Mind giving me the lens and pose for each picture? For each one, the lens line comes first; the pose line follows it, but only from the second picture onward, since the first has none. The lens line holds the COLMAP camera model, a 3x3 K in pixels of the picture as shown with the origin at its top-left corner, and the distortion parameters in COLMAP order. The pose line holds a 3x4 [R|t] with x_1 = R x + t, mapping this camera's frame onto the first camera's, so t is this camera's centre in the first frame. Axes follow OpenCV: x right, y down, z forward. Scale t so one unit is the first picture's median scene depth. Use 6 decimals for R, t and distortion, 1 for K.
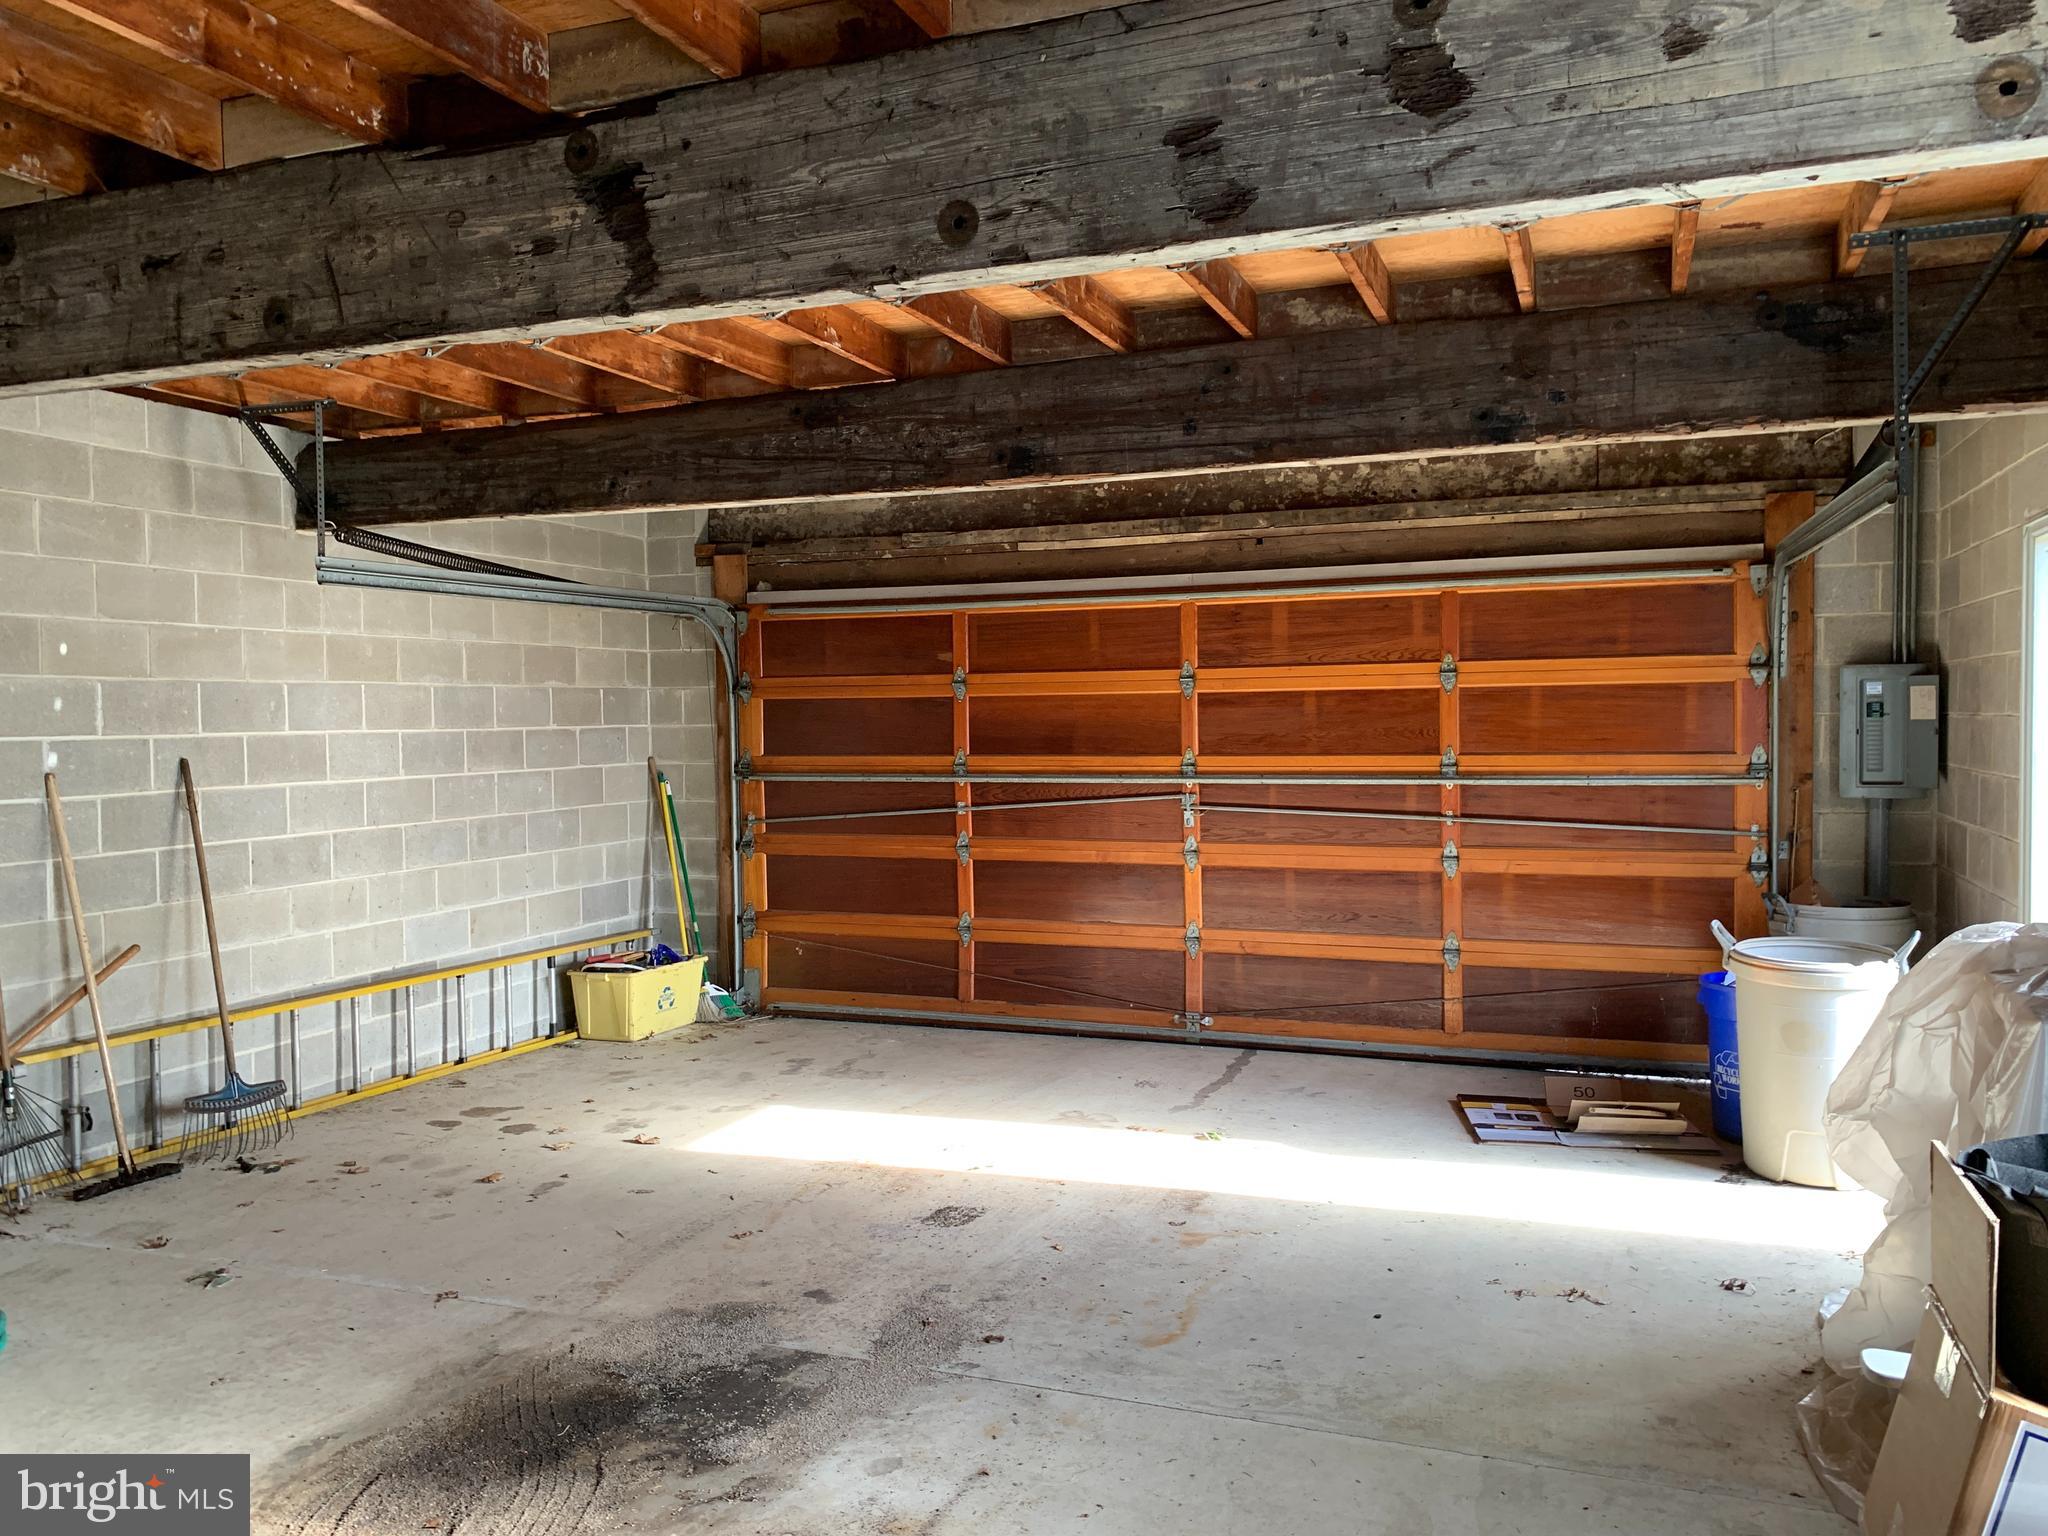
lens RADIAL K [[1582.8, 0, 1022.0], [0, 1582.8, 766.8], [0, 0, 1]] dist [0.009556, -0.006713]
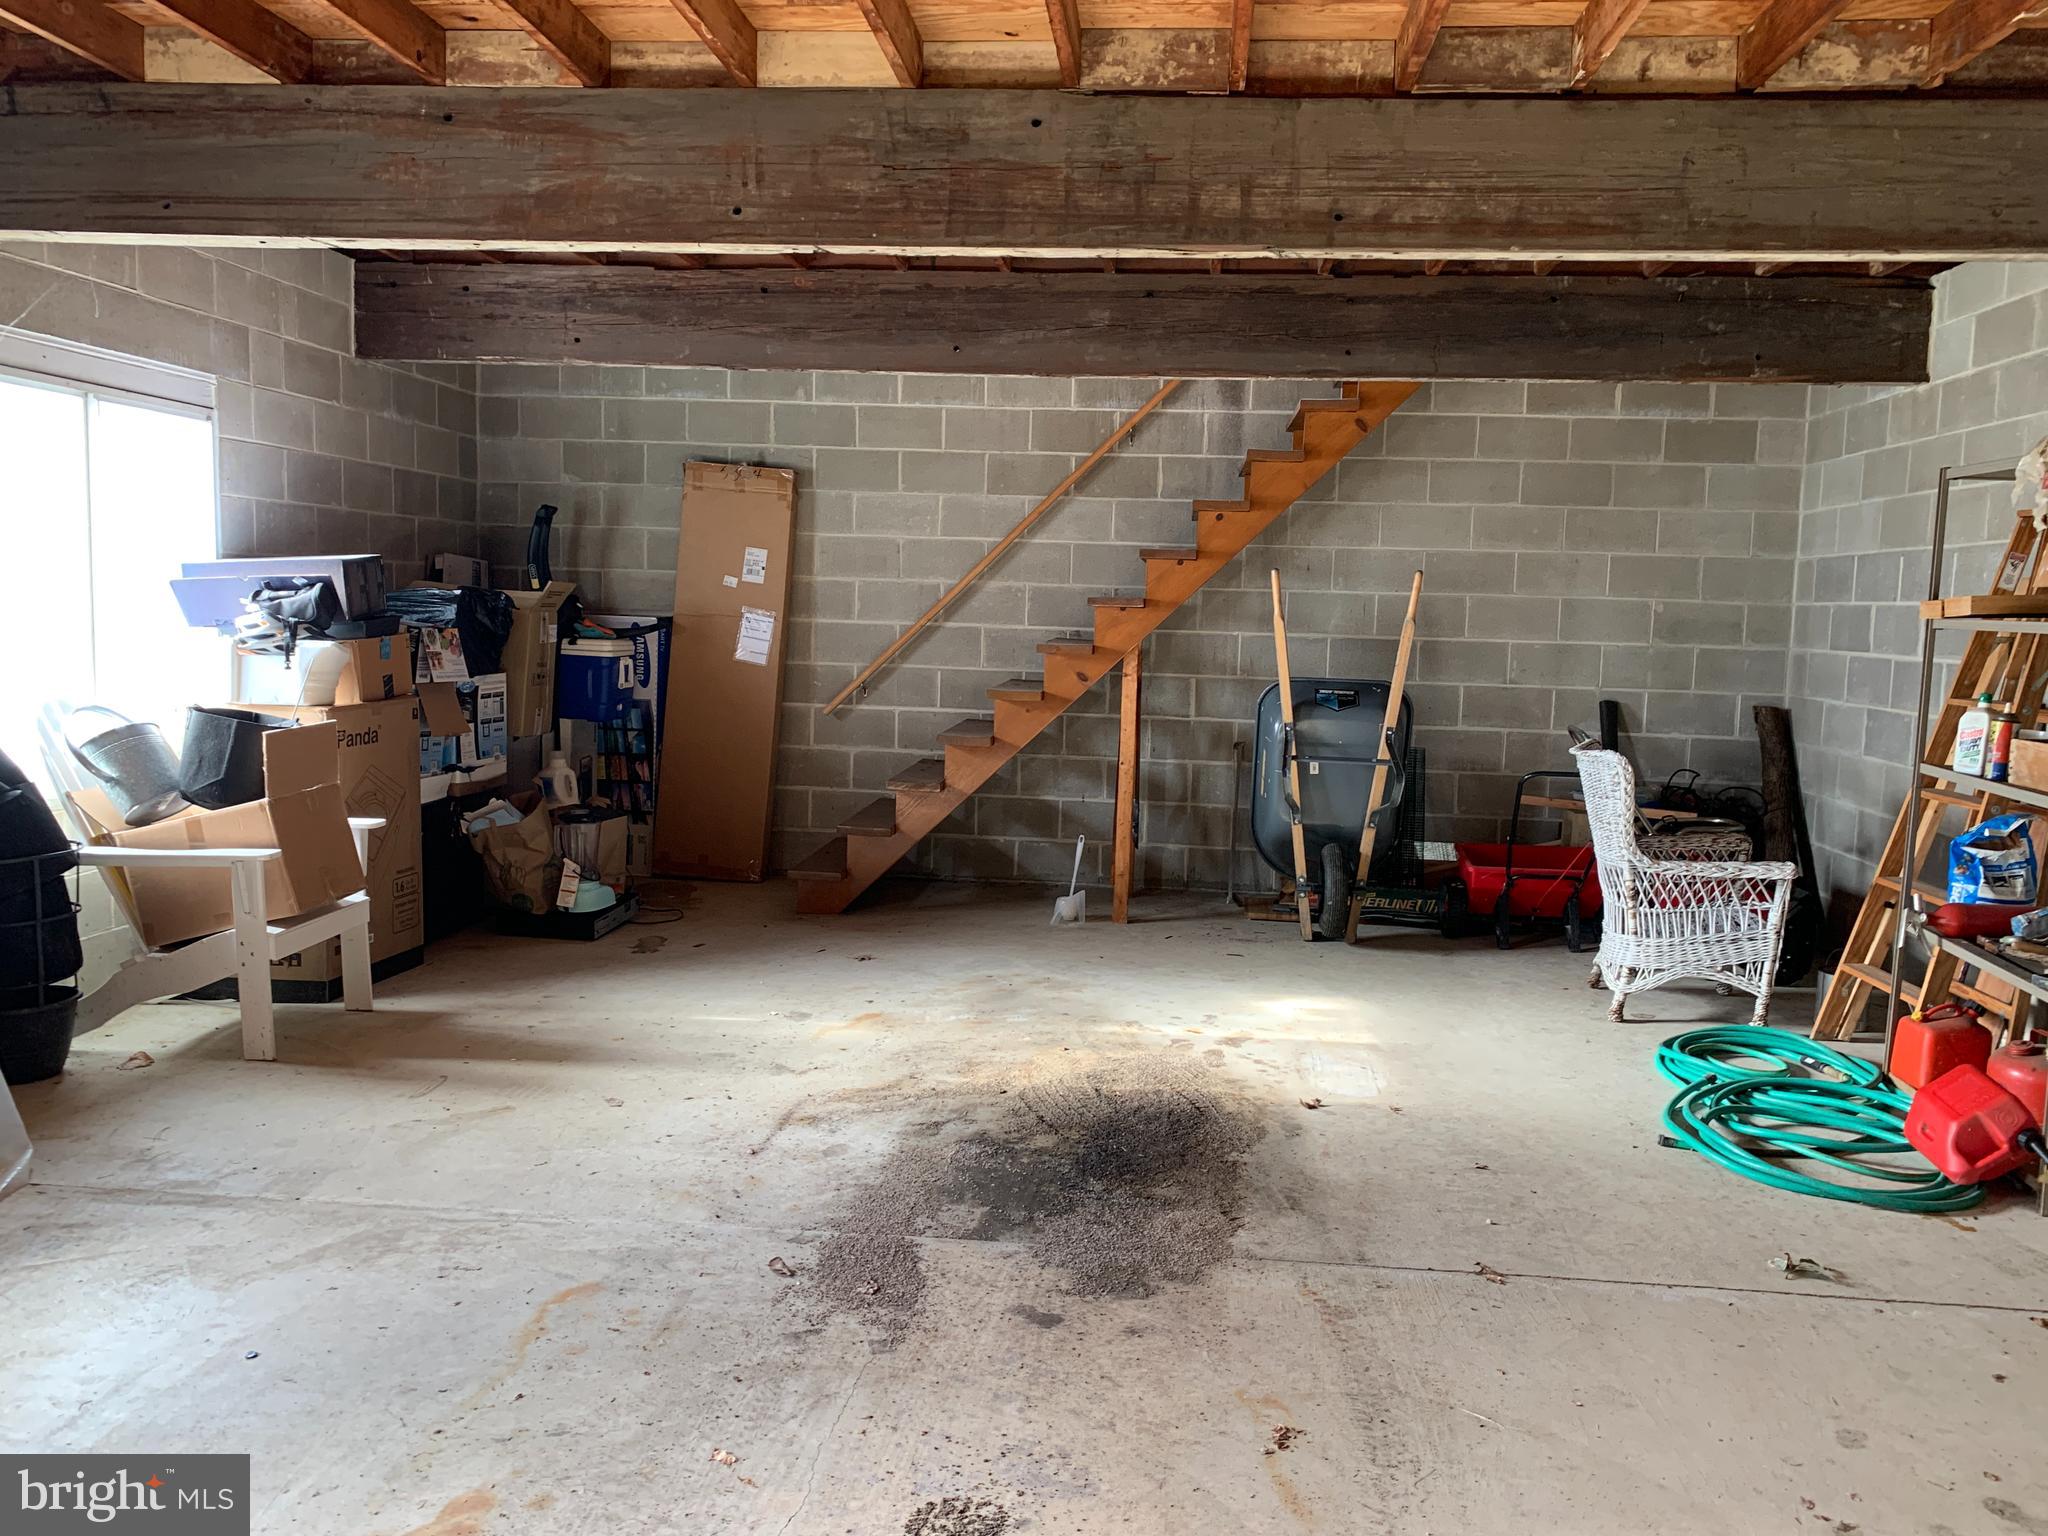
lens RADIAL K [[1582.8, 0, 1026.1], [0, 1582.8, 769.7], [0, 0, 1]] dist [0.009556, -0.006713]
pose [[-0.964470, 0.009898, -0.264008, 0.076262], [-0.028396, 0.989625, 0.140838, -0.026003], [0.262663, 0.143331, -0.954183, 1.776839]]
